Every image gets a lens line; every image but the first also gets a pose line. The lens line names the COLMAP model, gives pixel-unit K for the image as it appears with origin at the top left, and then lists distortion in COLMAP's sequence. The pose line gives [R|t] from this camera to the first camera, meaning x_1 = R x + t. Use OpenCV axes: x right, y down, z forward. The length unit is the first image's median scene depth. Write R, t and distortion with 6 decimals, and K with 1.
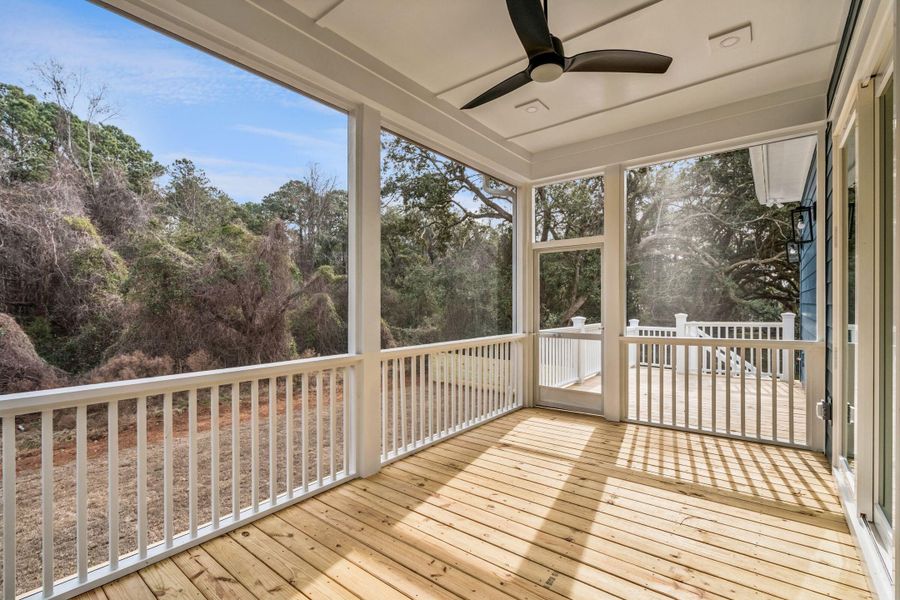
lens RADIAL K [[402.2, 0, 450.0], [0, 402.2, 300.0], [0, 0, 1]] dist [-0.003026, 0.000867]
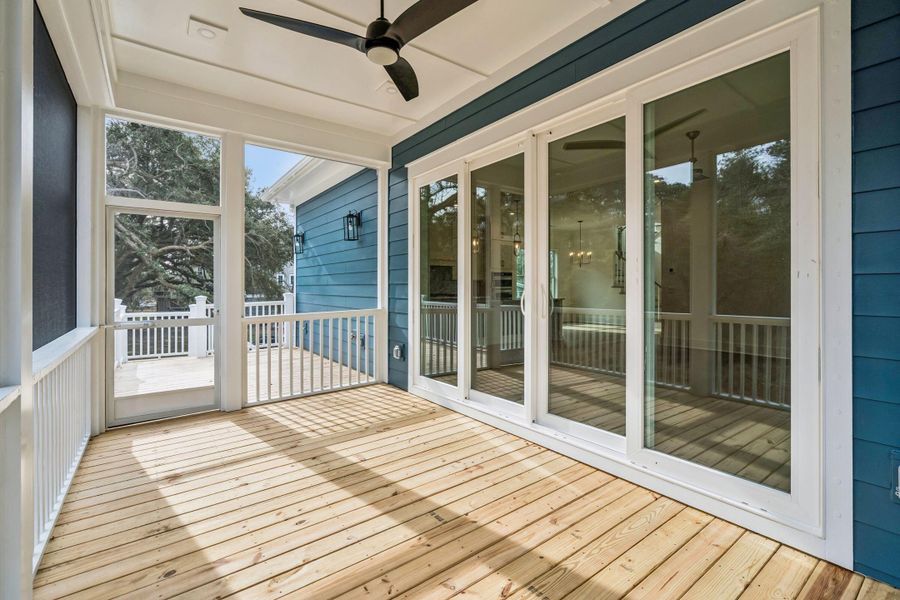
lens RADIAL K [[405.8, 0, 448.8], [0, 405.8, 295.7], [0, 0, 1]] dist [-0.001833, -0.000247]
pose [[0.258434, -0.019640, 0.965829, -0.472832], [-0.005840, 0.999743, 0.021893, 0.019701], [-0.966011, -0.011299, 0.258253, 0.376961]]
